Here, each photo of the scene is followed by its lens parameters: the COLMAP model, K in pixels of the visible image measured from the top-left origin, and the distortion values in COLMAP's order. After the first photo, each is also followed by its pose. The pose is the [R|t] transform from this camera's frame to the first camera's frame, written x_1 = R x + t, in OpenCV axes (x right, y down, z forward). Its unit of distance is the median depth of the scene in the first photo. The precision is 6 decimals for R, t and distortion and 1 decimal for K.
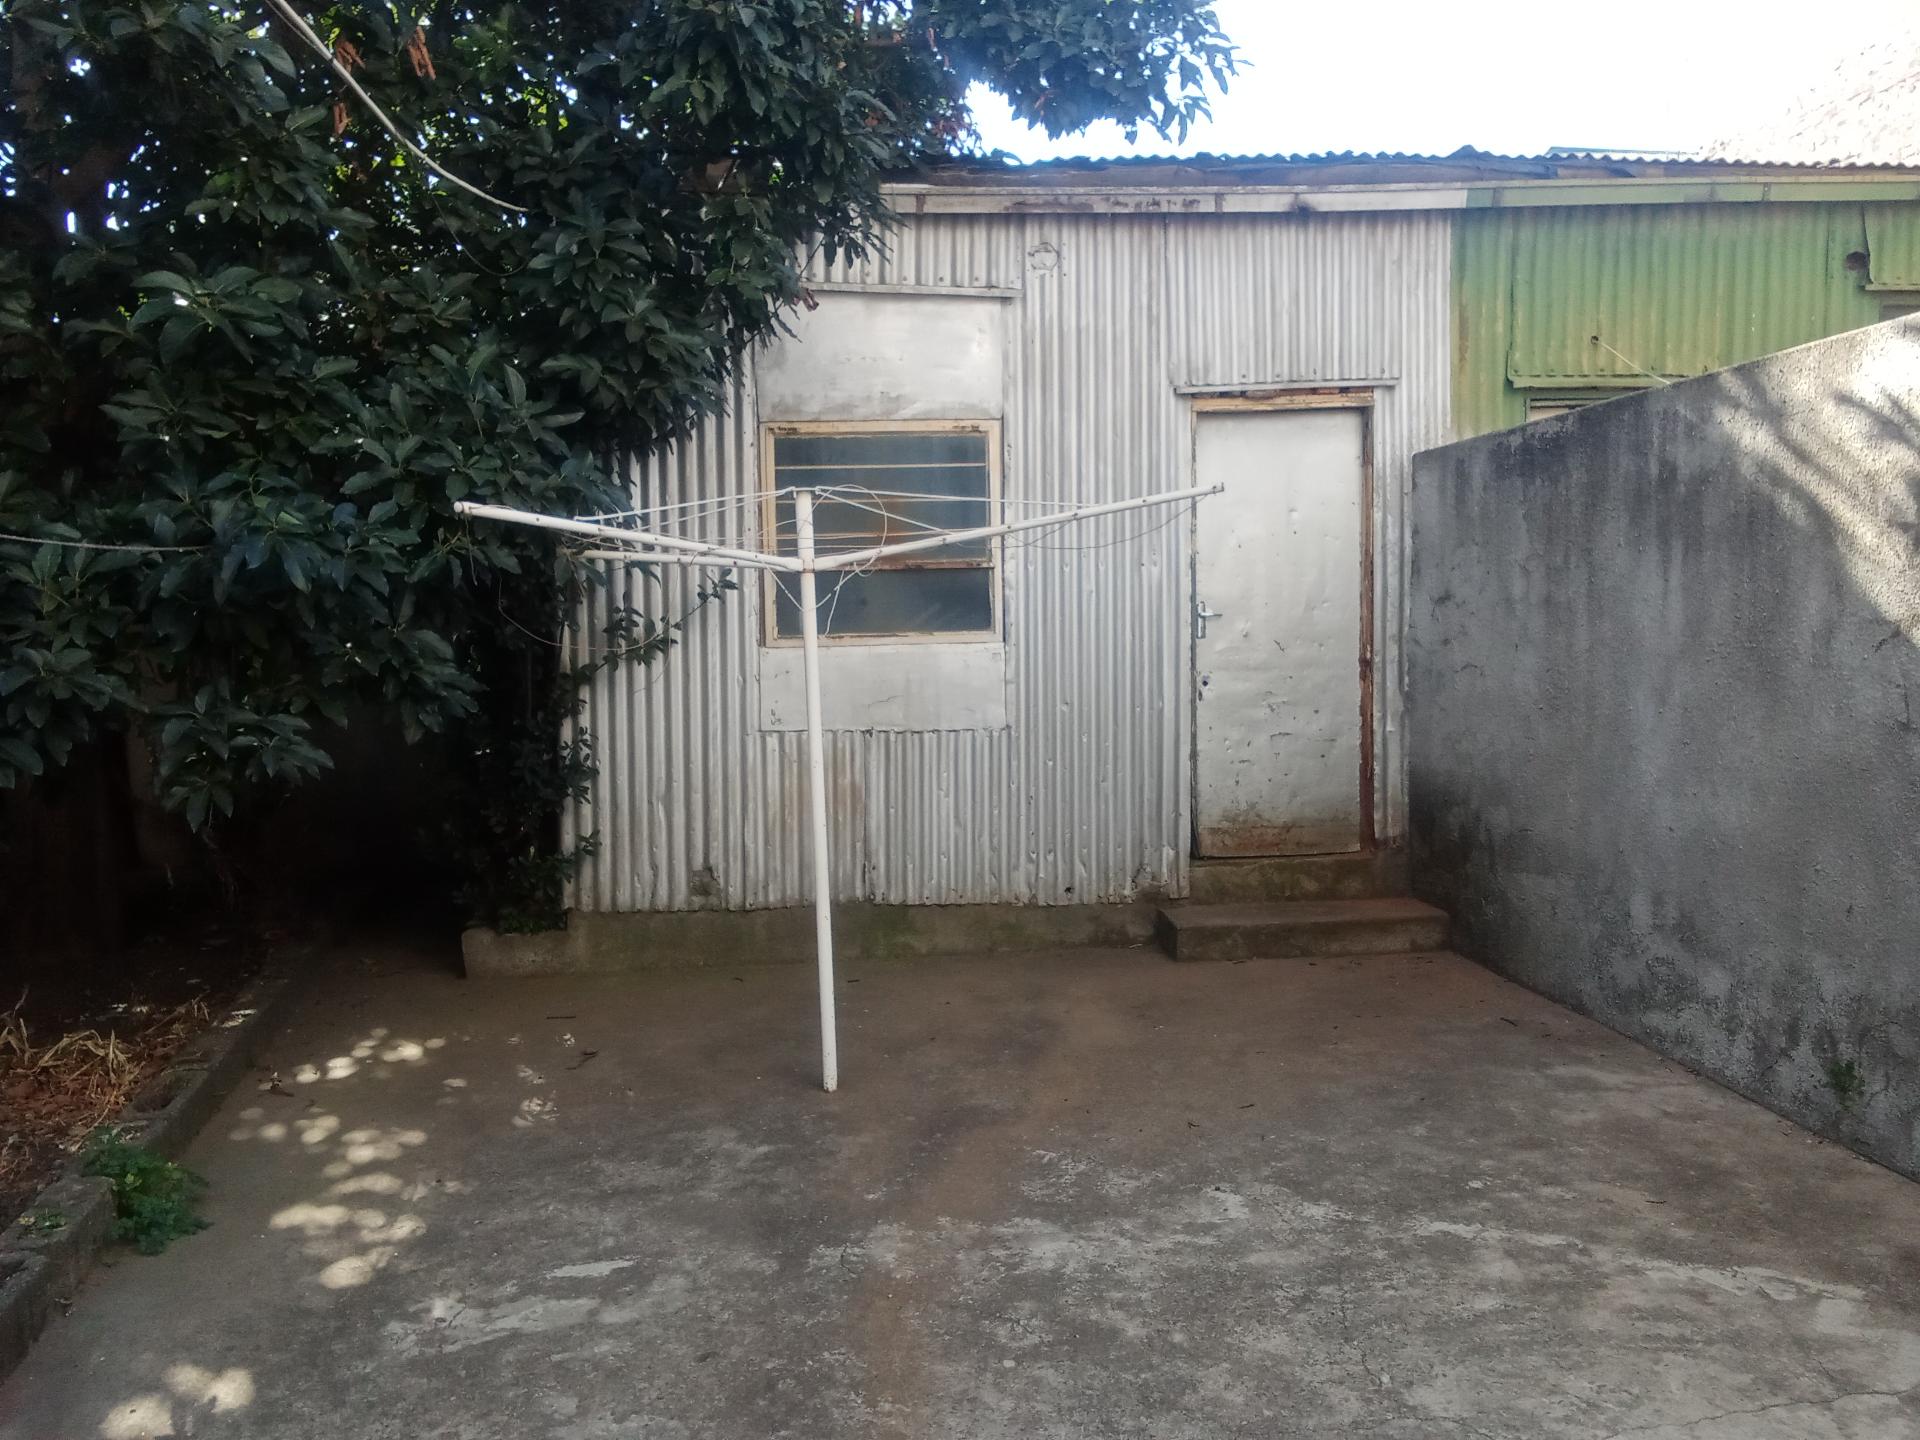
lens RADIAL K [[1510.6, 0, 961.0], [0, 1510.6, 735.3], [0, 0, 1]] dist [0.041001, -0.043250]
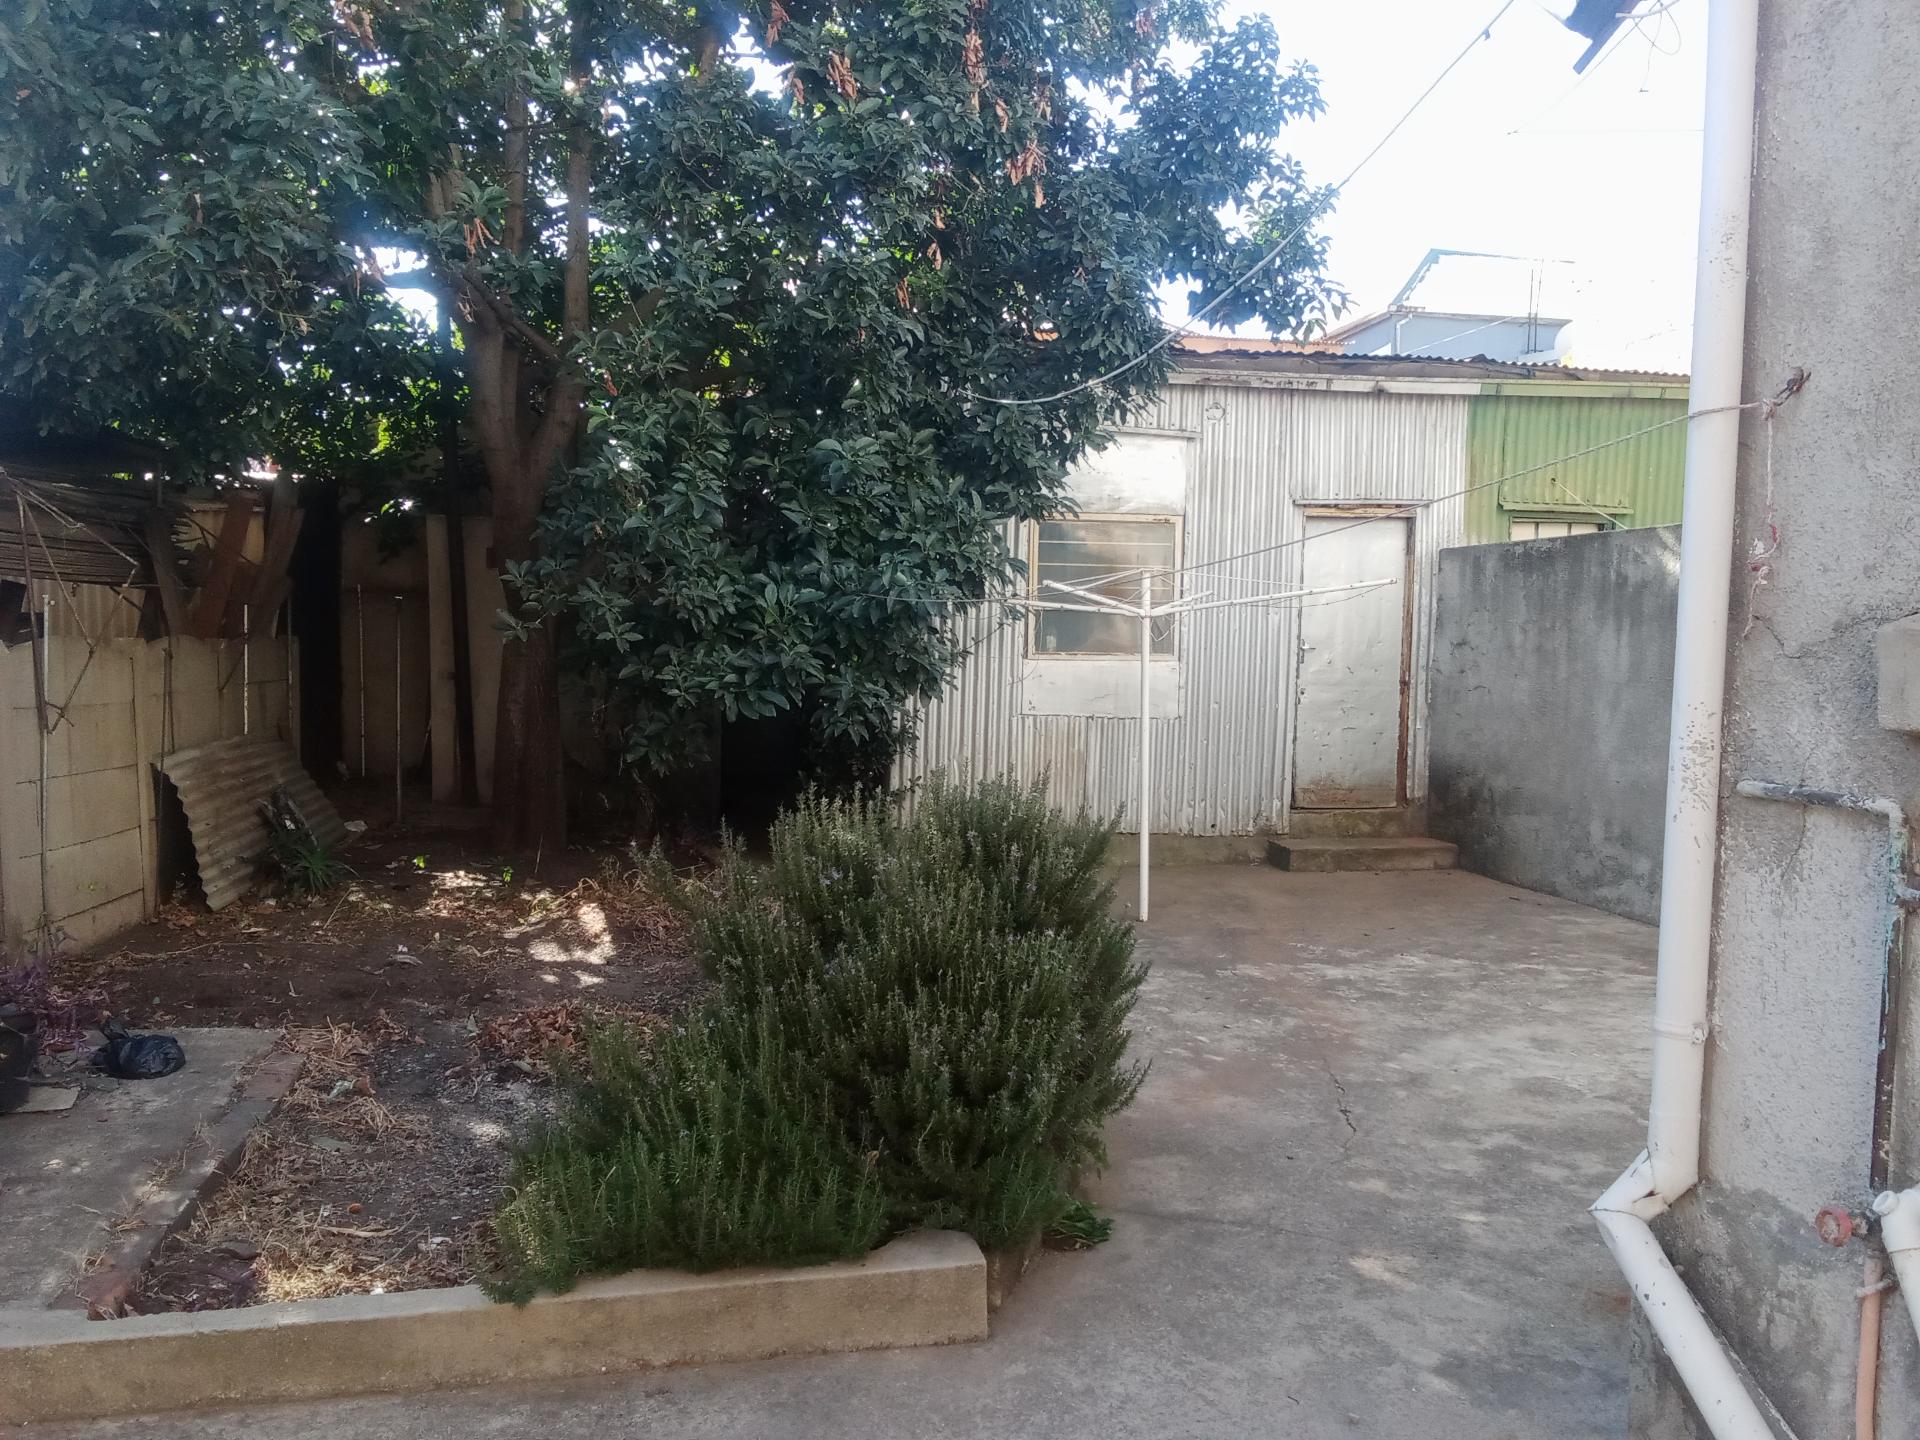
lens RADIAL K [[1510.6, 0, 955.8], [0, 1510.6, 736.6], [0, 0, 1]] dist [0.041001, -0.043250]
pose [[0.994490, 0.031202, 0.100084, -0.348570], [-0.030155, 0.999474, -0.011955, 0.039615], [-0.100405, 0.008871, 0.994907, -0.496482]]
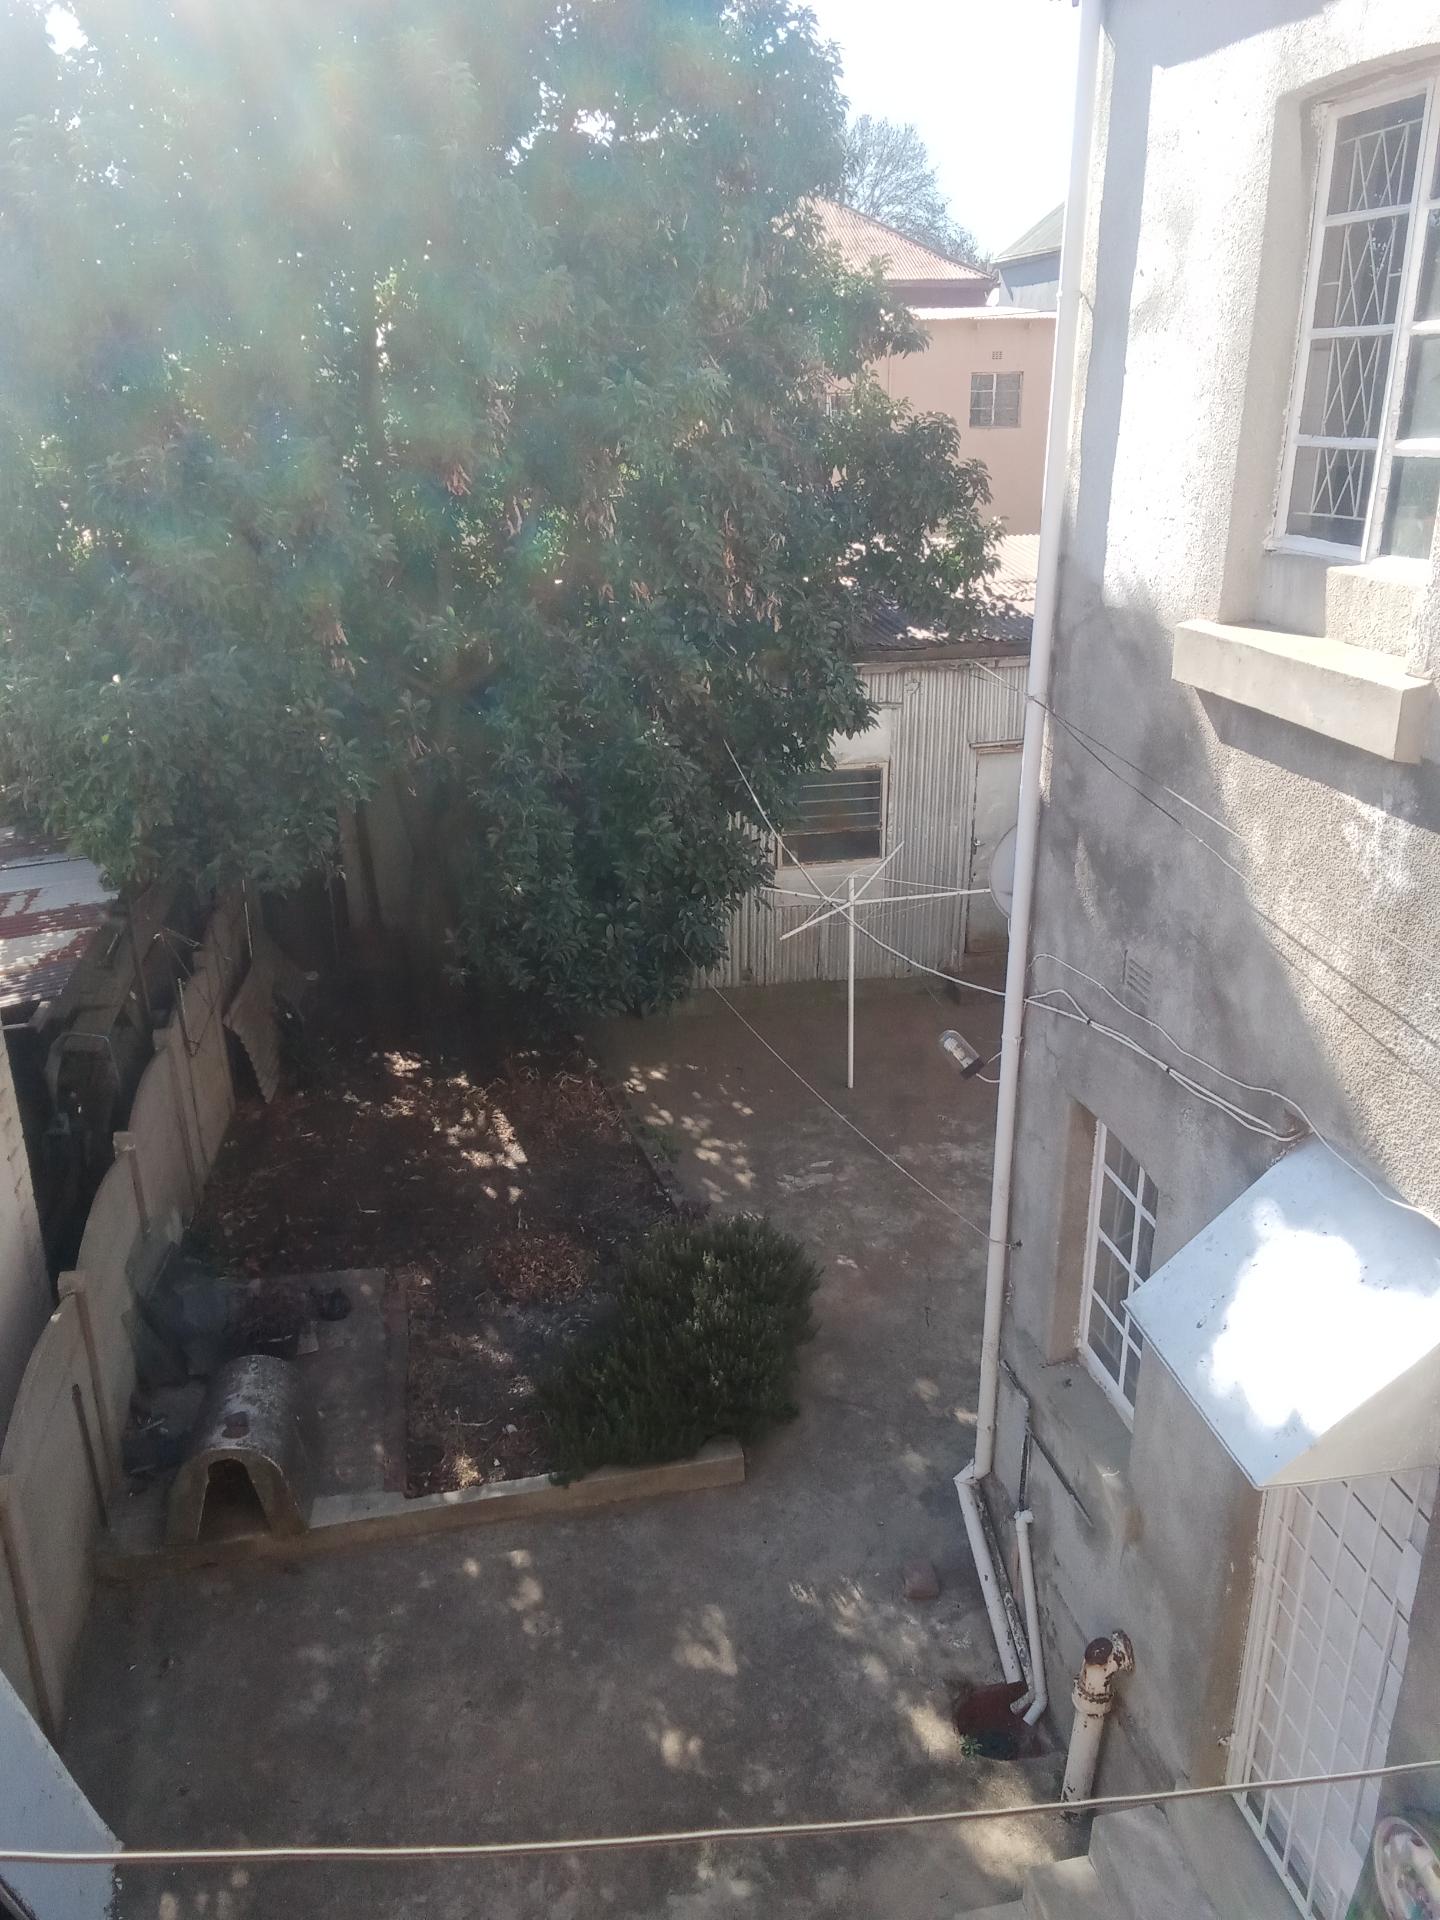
lens RADIAL K [[1510.6, 0, 711.3], [0, 1510.6, 963.9], [0, 0, 1]] dist [0.041001, -0.043250]
pose [[0.996125, -0.023042, 0.084872, -0.406805], [-0.002450, 0.957421, 0.288685, -0.548235], [-0.087910, -0.287774, 0.953655, -1.075364]]
